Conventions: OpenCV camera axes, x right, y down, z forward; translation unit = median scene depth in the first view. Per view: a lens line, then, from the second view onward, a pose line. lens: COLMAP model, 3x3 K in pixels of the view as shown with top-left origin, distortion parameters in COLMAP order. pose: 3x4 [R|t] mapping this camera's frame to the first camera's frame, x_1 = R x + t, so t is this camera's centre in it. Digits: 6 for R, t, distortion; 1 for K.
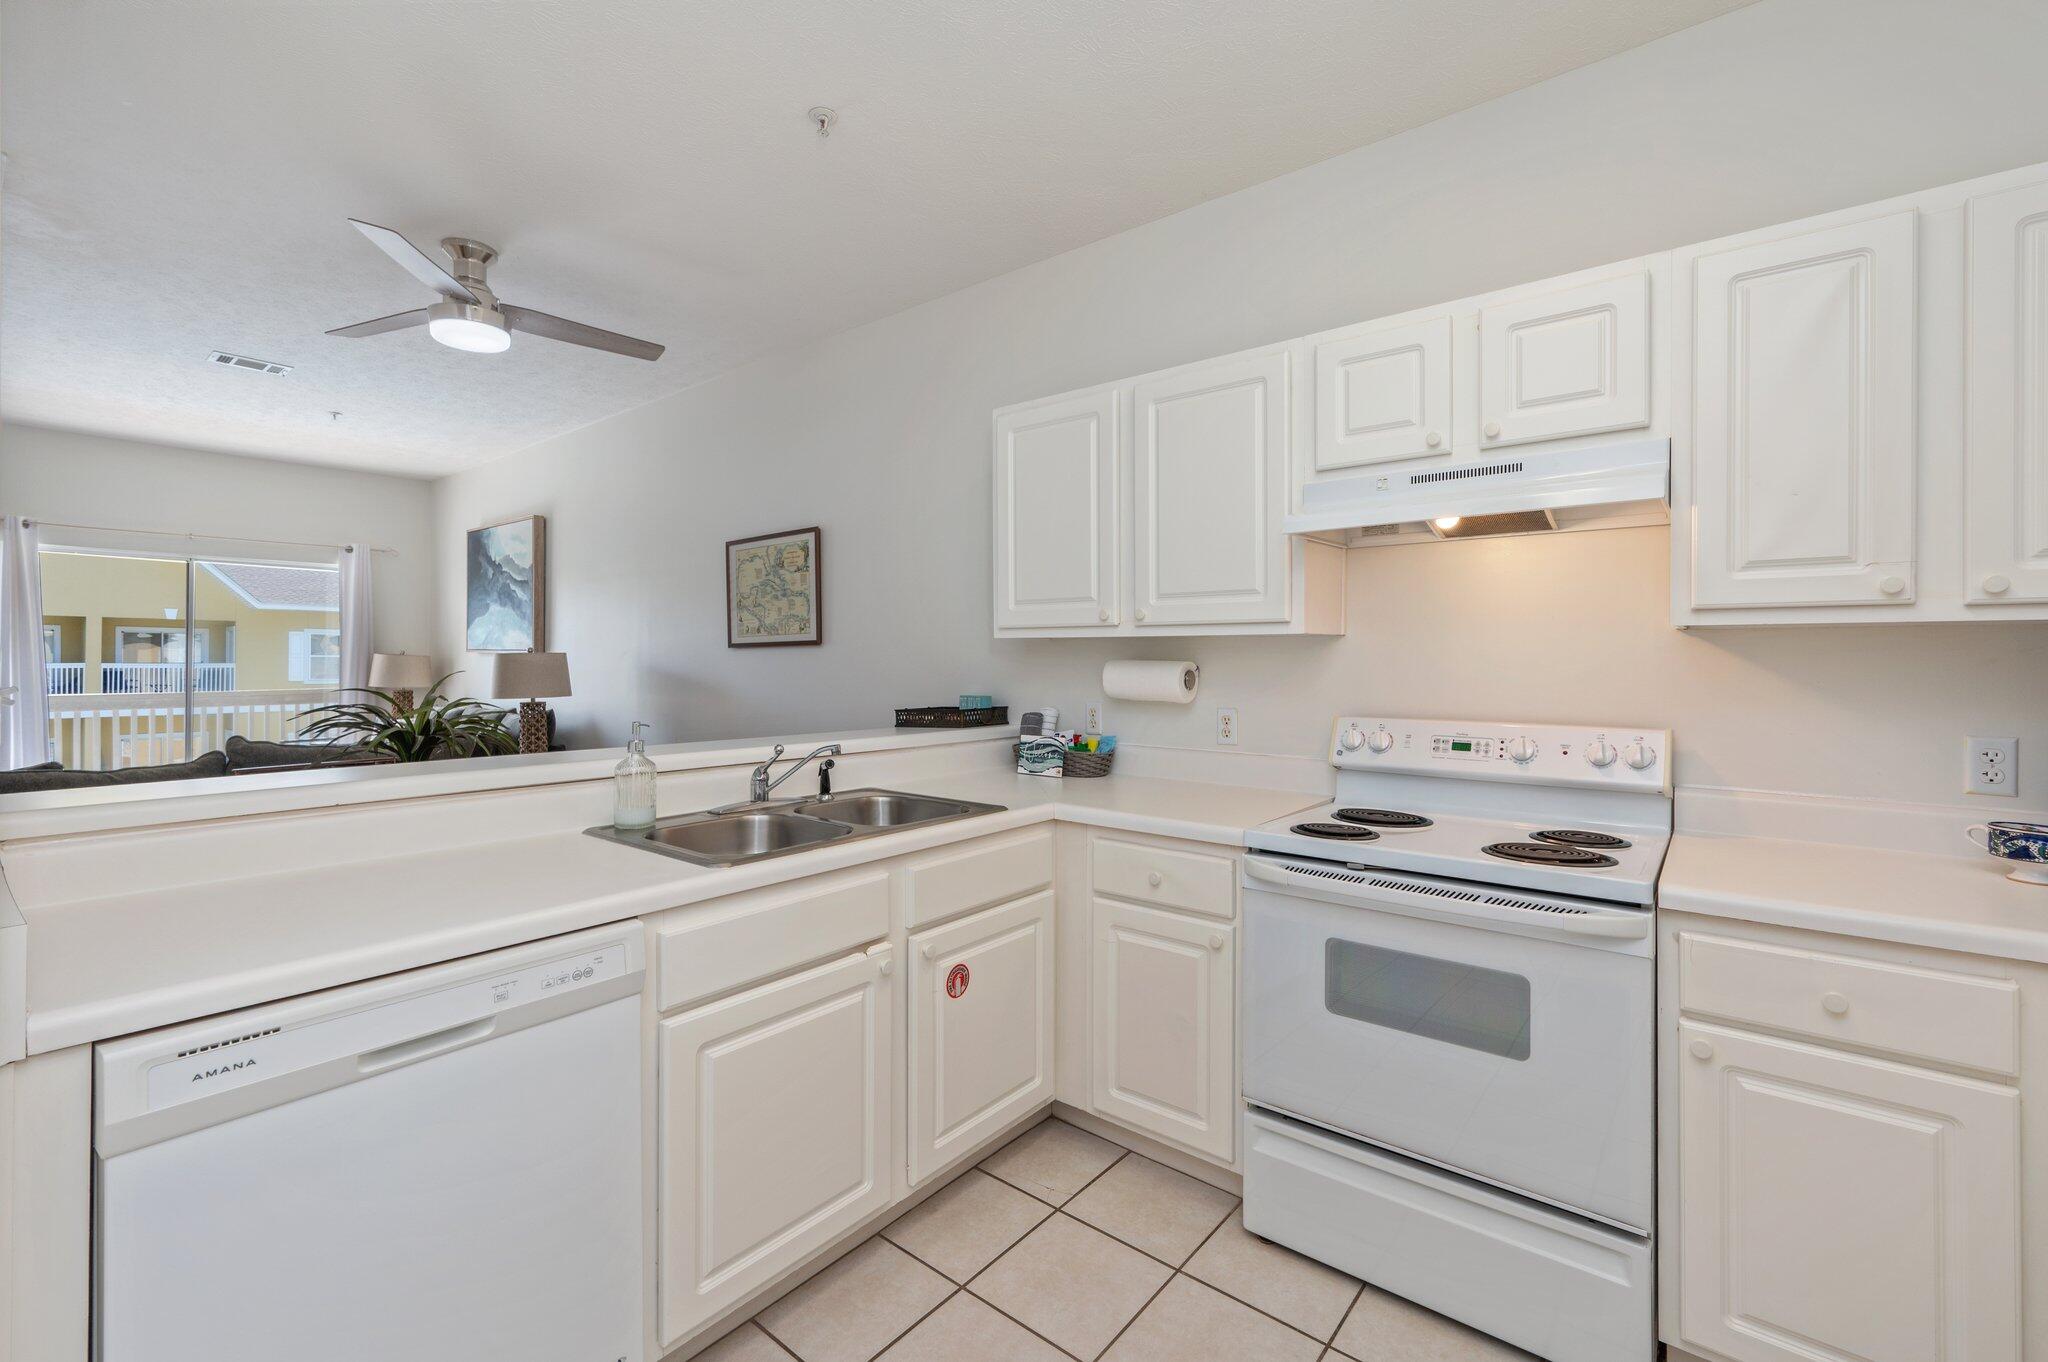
lens RADIAL K [[871.9, 0, 1039.6], [0, 871.9, 660.4], [0, 0, 1]] dist [0.000817, 0.000219]
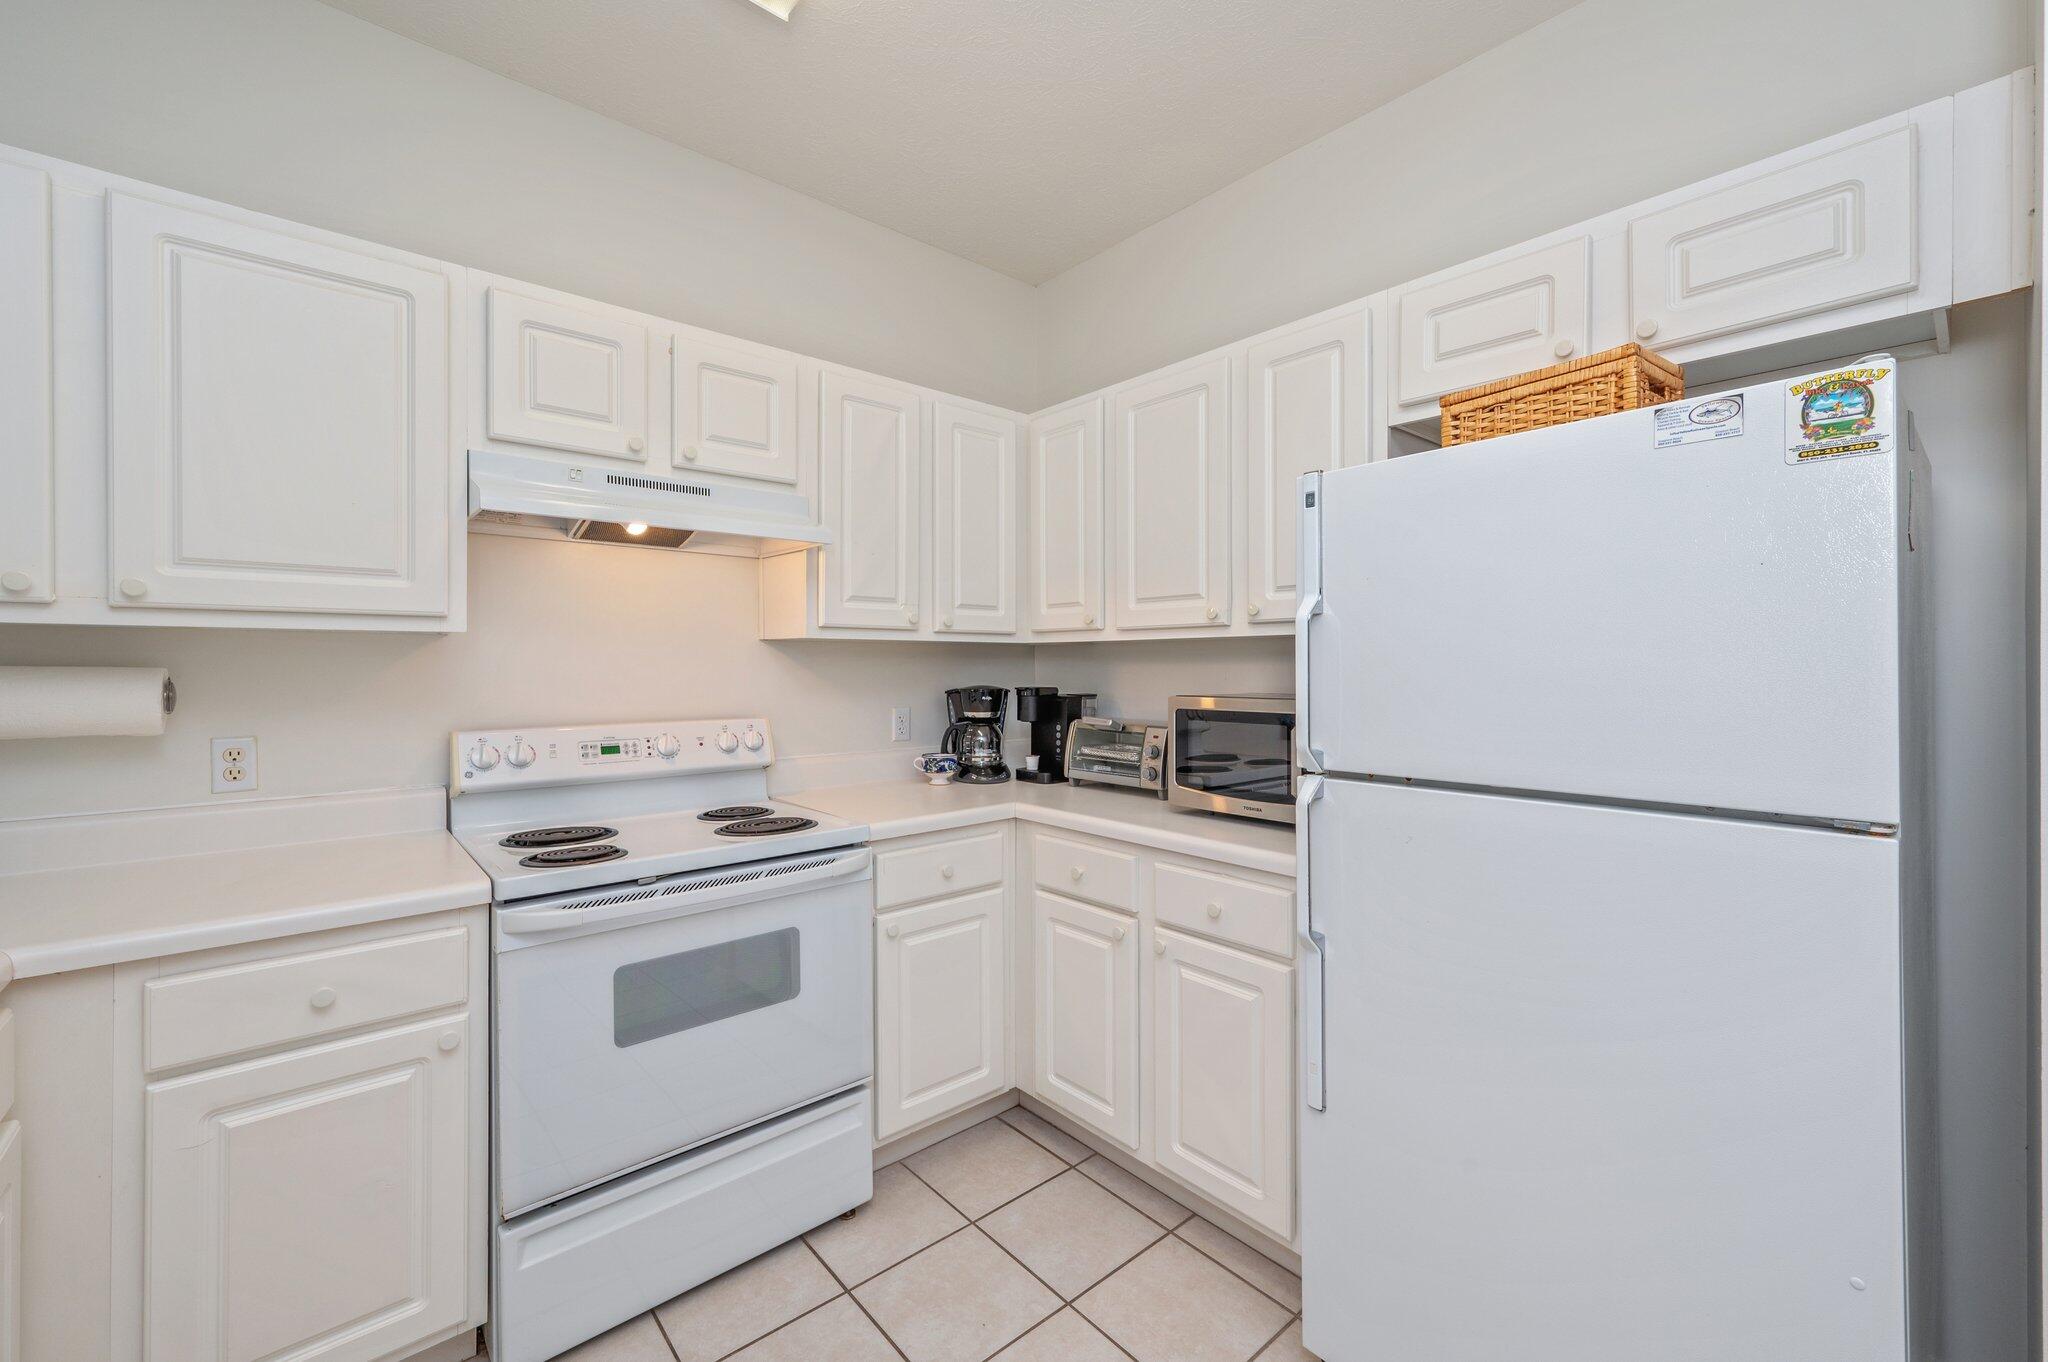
lens RADIAL K [[830.0, 0, 1031.4], [0, 830.0, 667.0], [0, 0, 1]] dist [-0.001042, 0.000407]
pose [[0.173382, -0.006433, 0.984834, -0.301143], [0.002282, 0.999979, 0.006130, -0.001506], [-0.984852, 0.001184, 0.173393, 0.282768]]
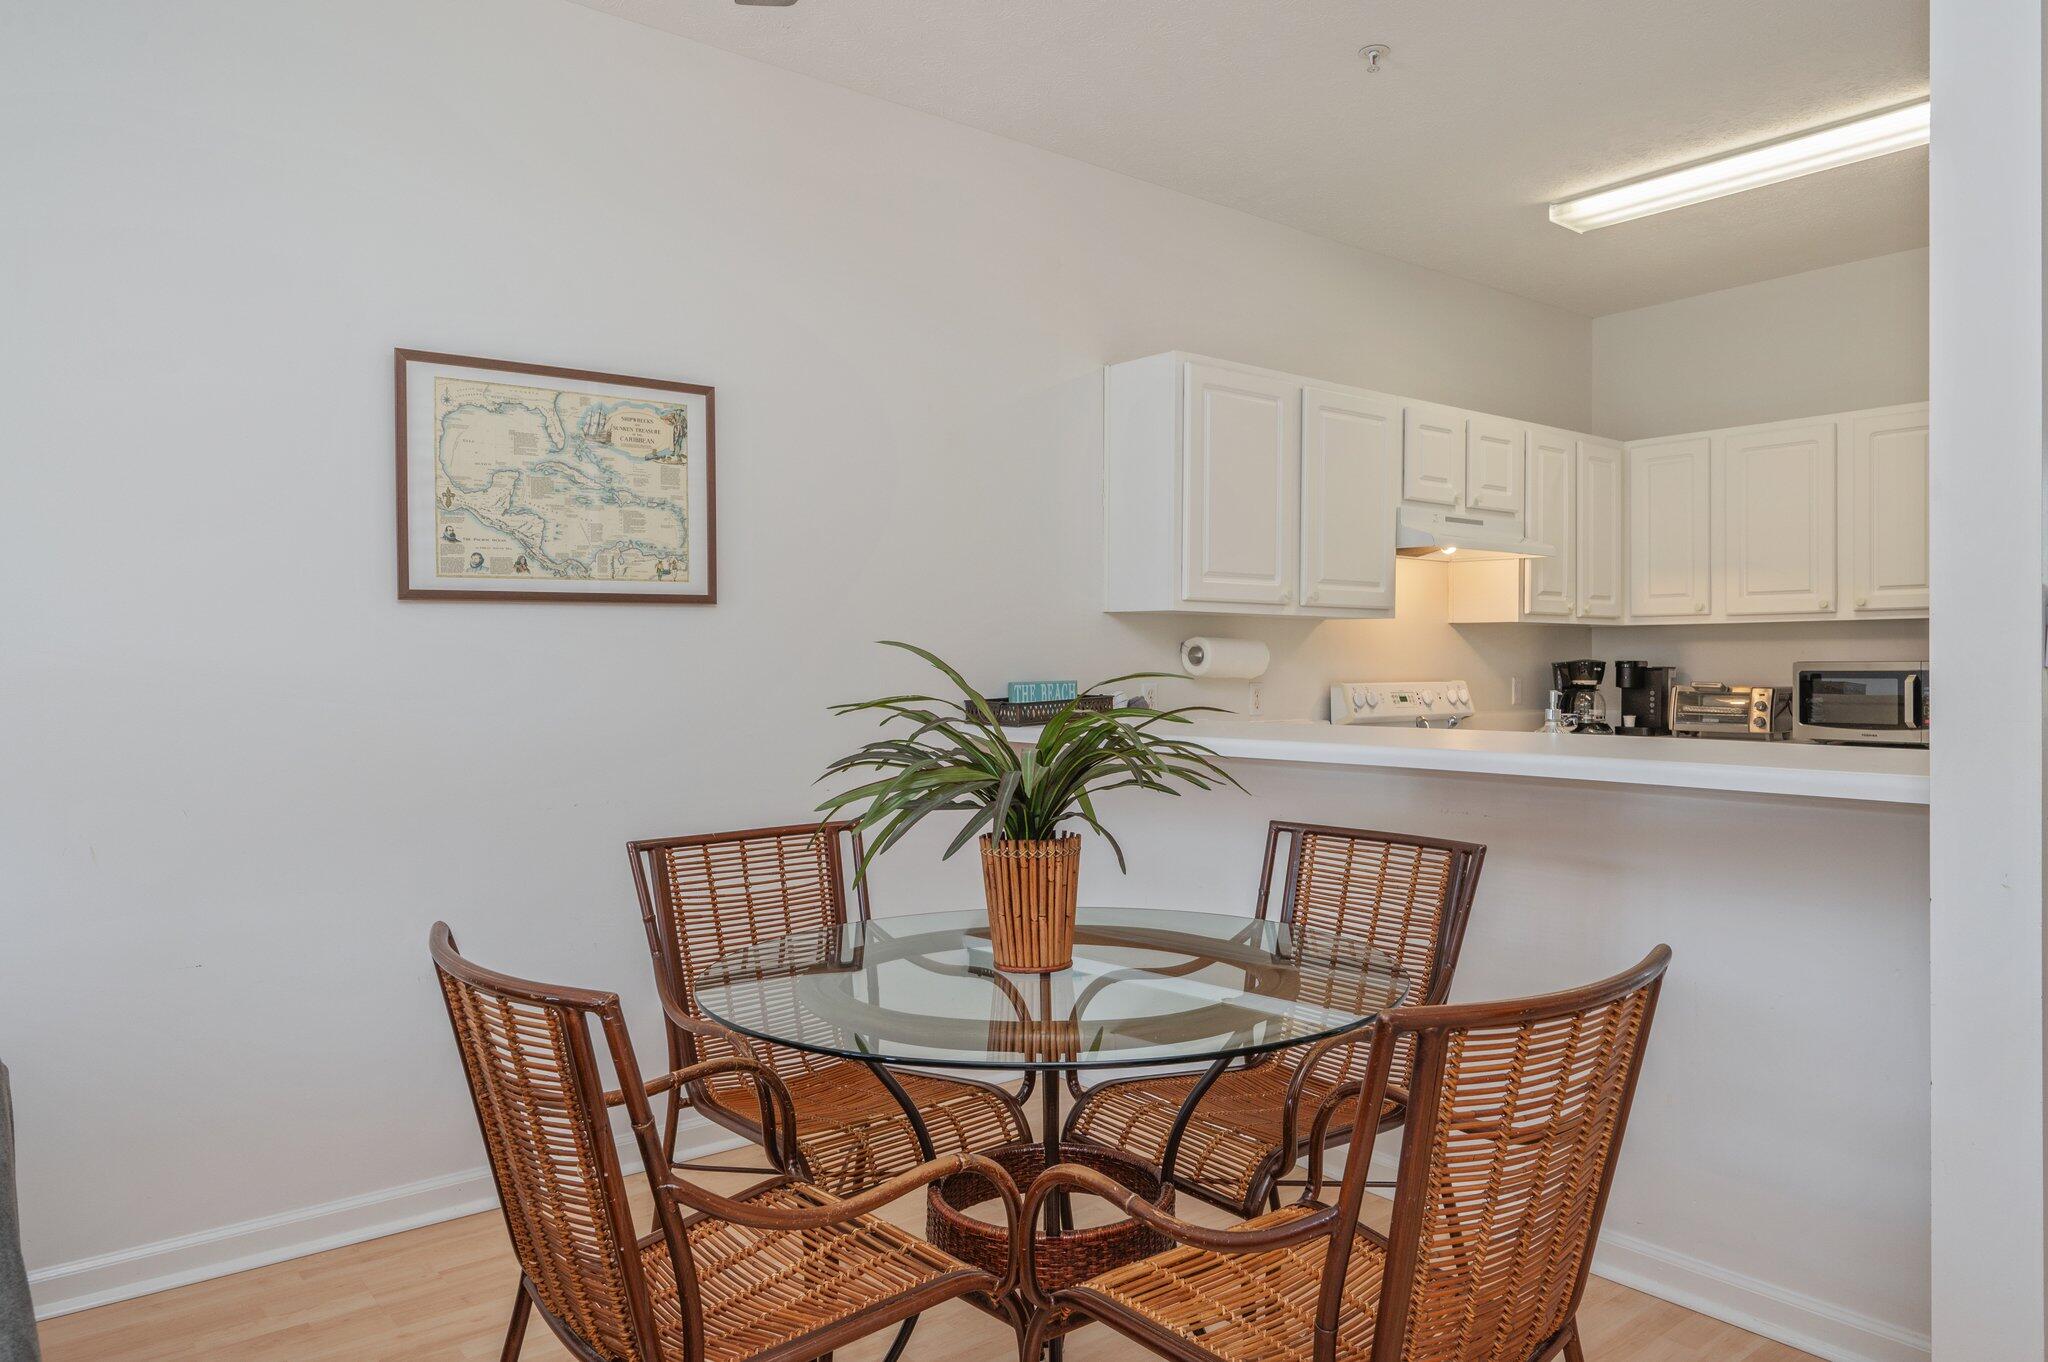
lens RADIAL K [[1351.7, 0, 1031.2], [0, 1351.7, 668.2], [0, 0, 1]] dist [-0.002452, -0.001433]
pose [[0.215183, -0.005350, 0.976559, -1.495748], [0.003293, 0.999983, 0.004752, 0.027334], [-0.976568, 0.002193, 0.215197, 0.897154]]
